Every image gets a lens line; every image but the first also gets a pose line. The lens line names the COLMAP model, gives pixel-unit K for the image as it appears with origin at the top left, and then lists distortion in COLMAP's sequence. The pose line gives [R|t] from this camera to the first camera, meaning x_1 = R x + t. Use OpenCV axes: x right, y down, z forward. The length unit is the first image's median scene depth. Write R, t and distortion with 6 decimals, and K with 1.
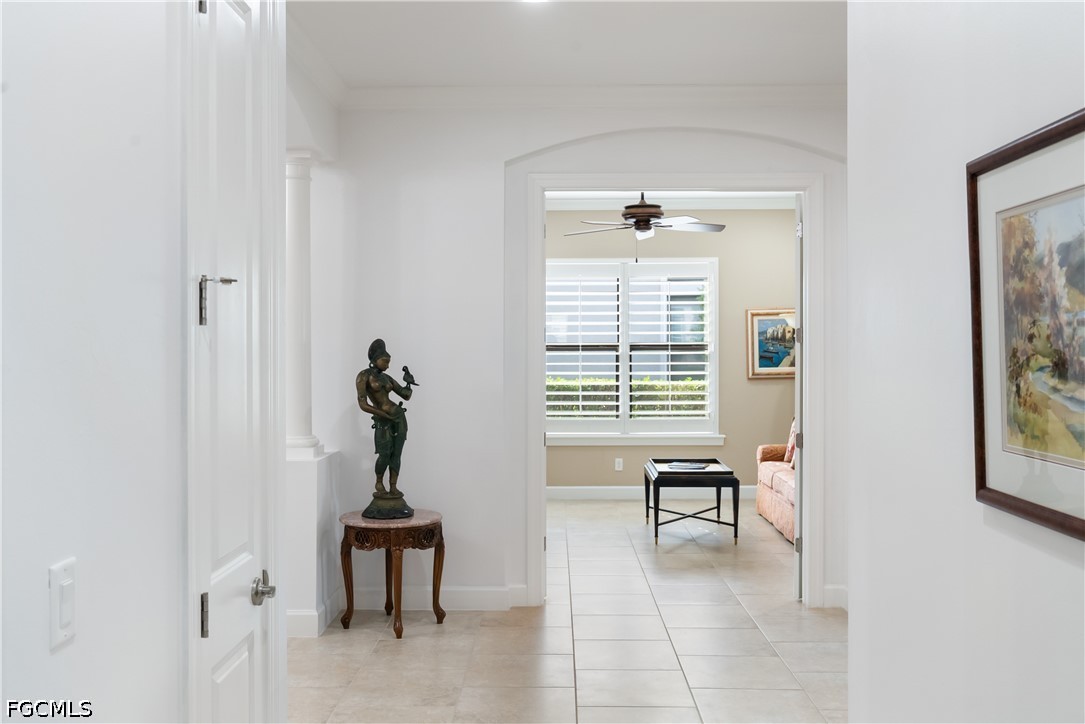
lens RADIAL K [[1030.2, 0, 533.6], [0, 1030.2, 353.7], [0, 0, 1]] dist [-0.019095, 0.000000]
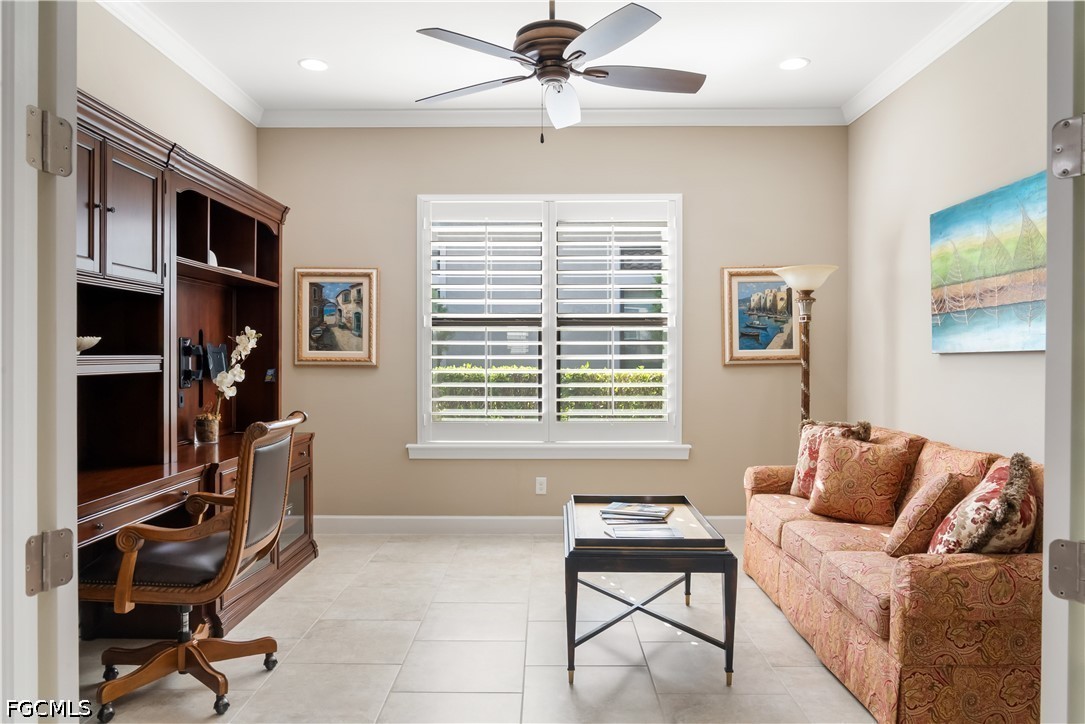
lens RADIAL K [[744.5, 0, 552.1], [0, 744.5, 361.3], [0, 0, 1]] dist [-0.025260, 0.013455]
pose [[0.999625, 0.004815, 0.026956, 0.076308], [-0.004915, 0.999981, 0.003658, 0.020163], [-0.026938, -0.003789, 0.999630, 0.490117]]
